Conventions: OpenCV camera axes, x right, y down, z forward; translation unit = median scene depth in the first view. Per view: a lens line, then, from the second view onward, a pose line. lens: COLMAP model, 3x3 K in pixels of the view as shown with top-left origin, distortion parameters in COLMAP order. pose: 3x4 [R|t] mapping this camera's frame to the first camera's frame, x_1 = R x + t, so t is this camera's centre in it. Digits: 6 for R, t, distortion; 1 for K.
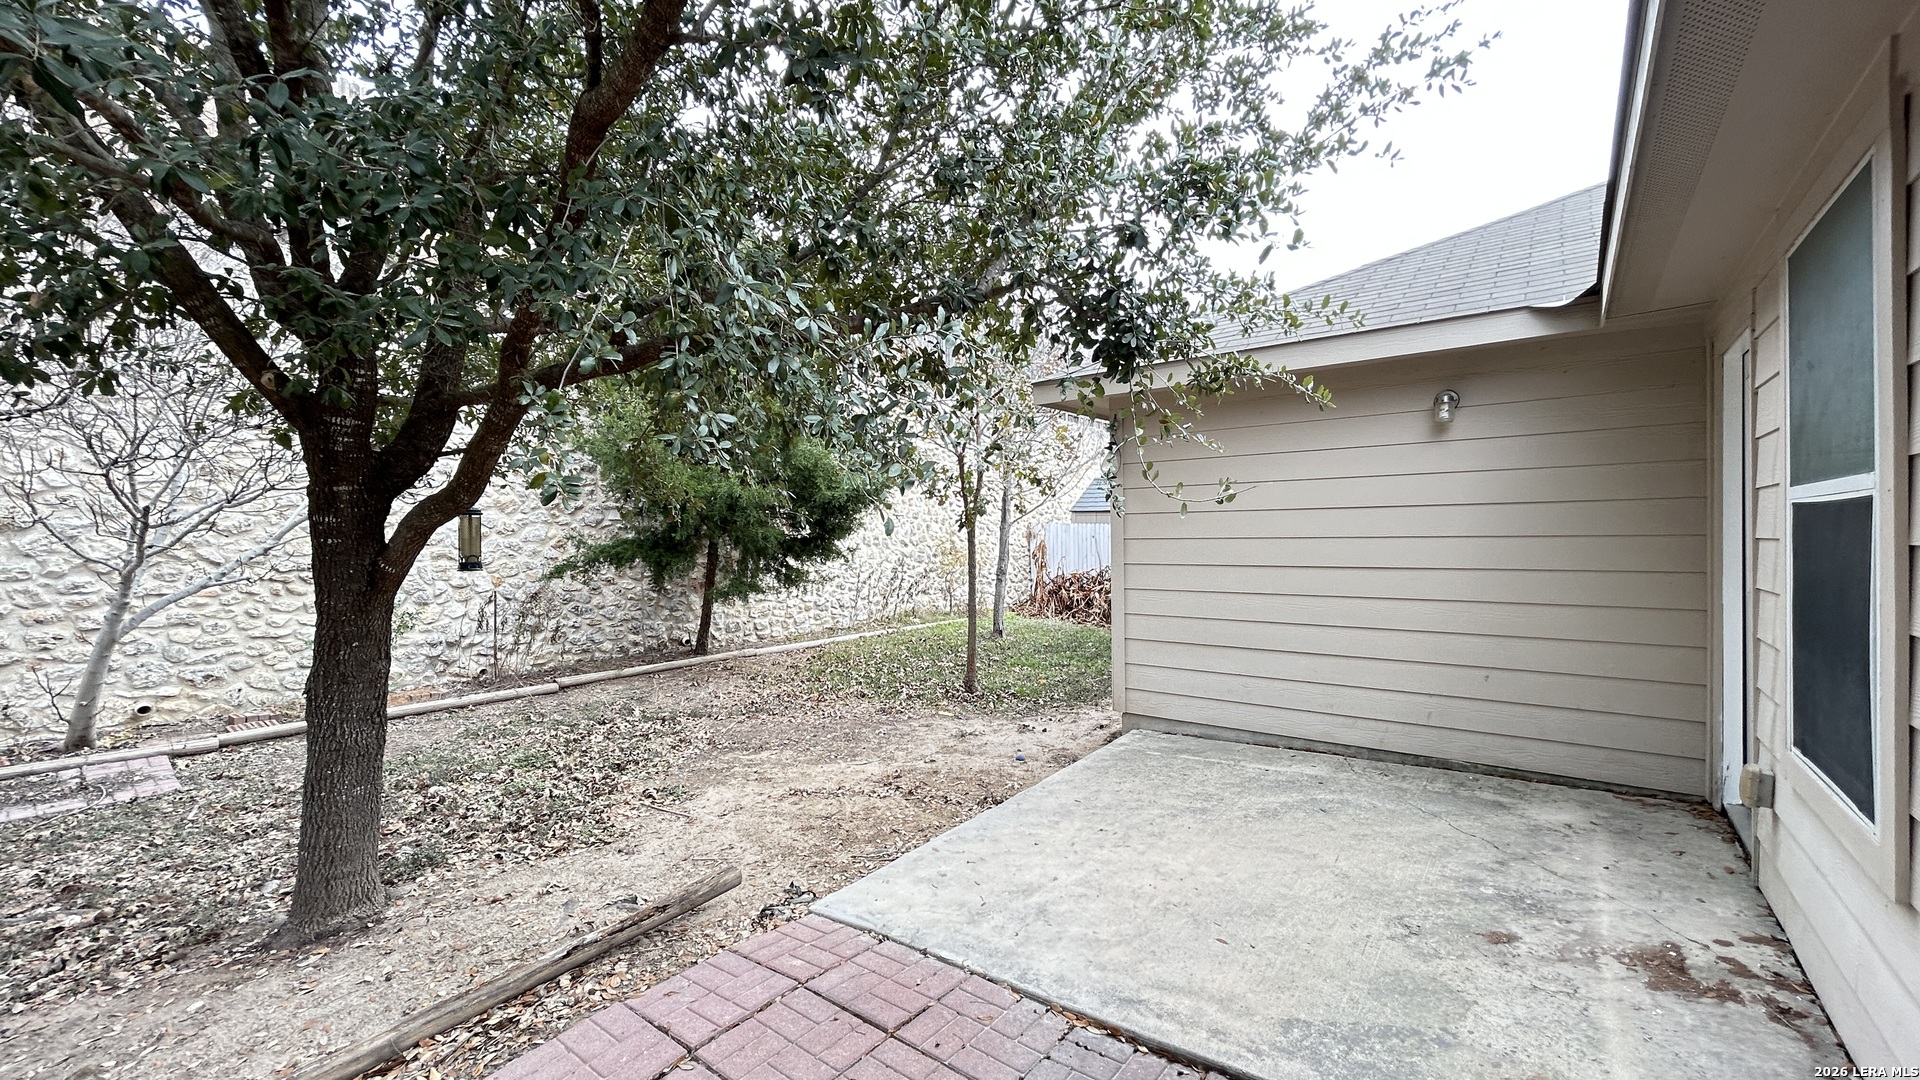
lens RADIAL K [[770.3, 0, 963.0], [0, 770.3, 538.2], [0, 0, 1]] dist [0.001308, 0.000460]
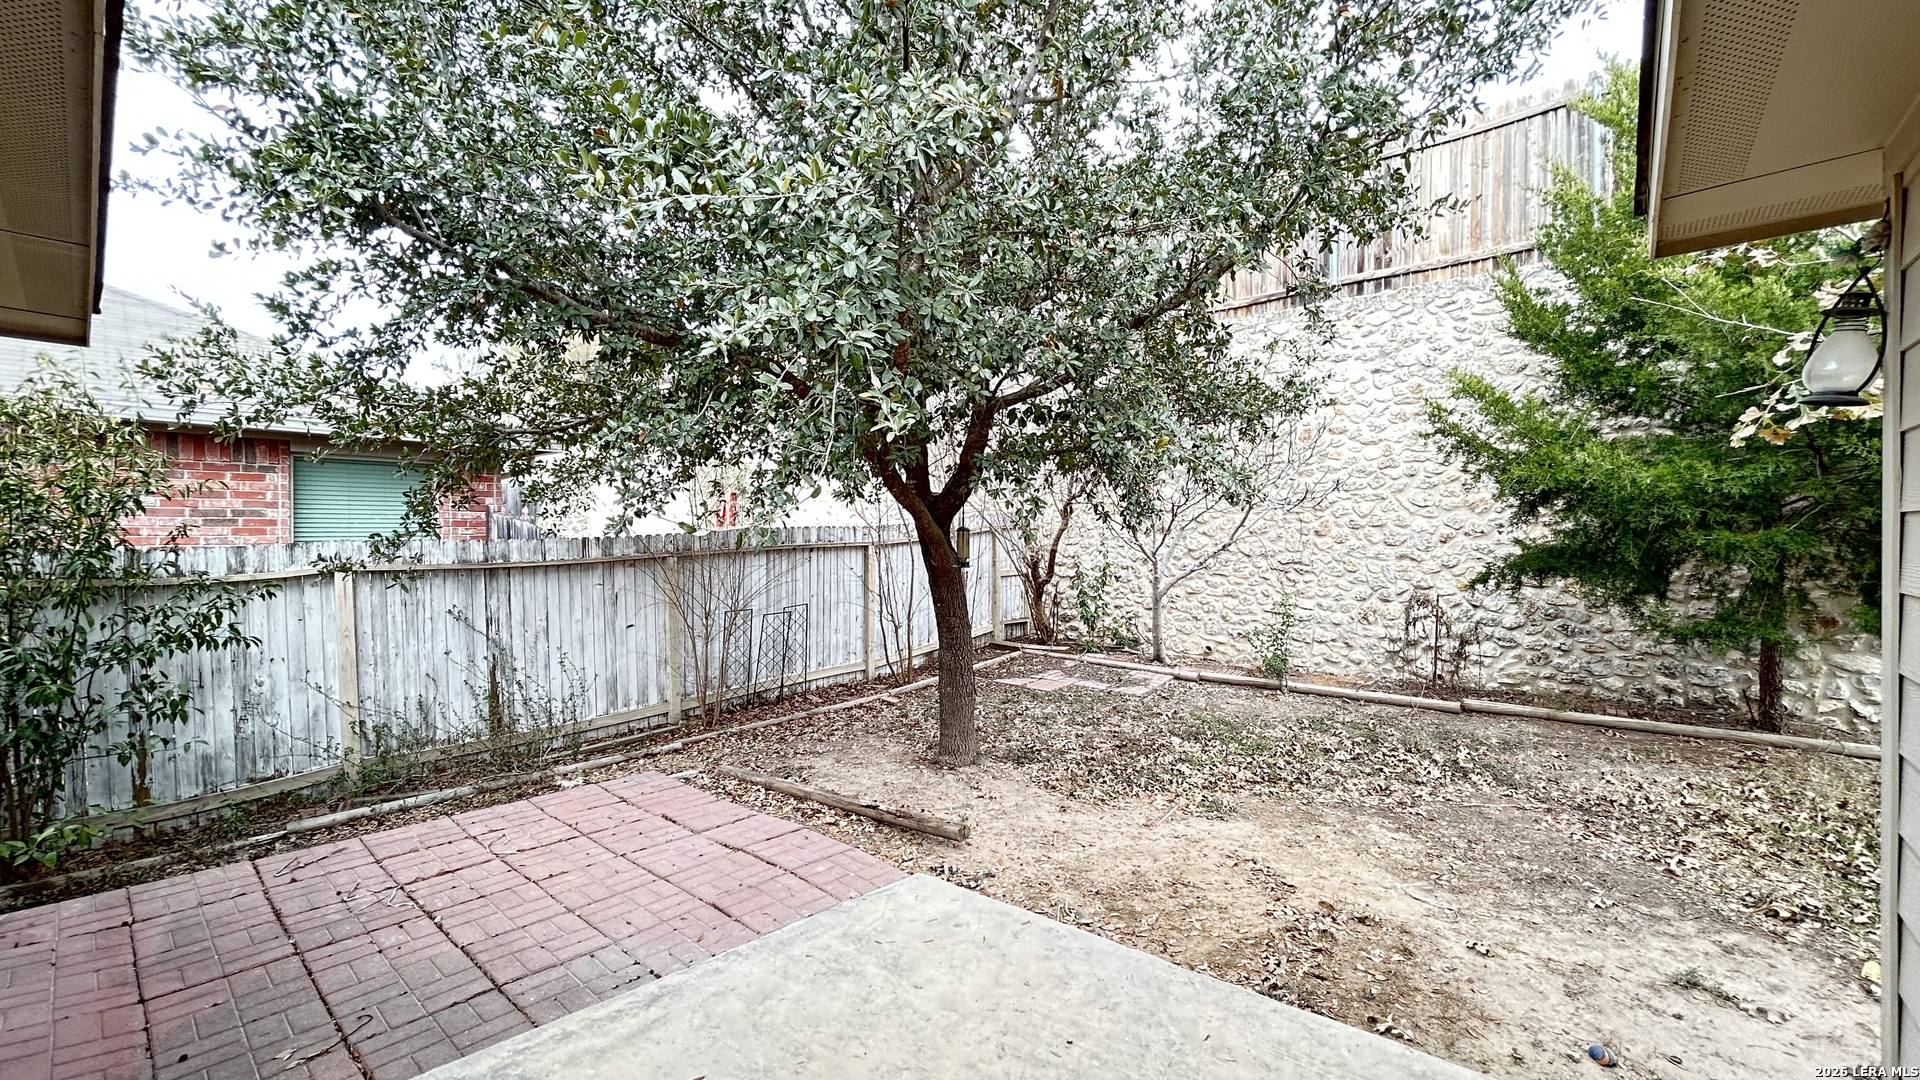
lens RADIAL K [[770.3, 0, 963.0], [0, 770.3, 538.2], [0, 0, 1]] dist [0.001308, 0.000460]
pose [[-0.054458, 0.017393, -0.998365, 0.545466], [-0.001204, 0.999846, 0.017485, -0.026541], [0.998515, 0.002154, -0.054428, 0.647483]]
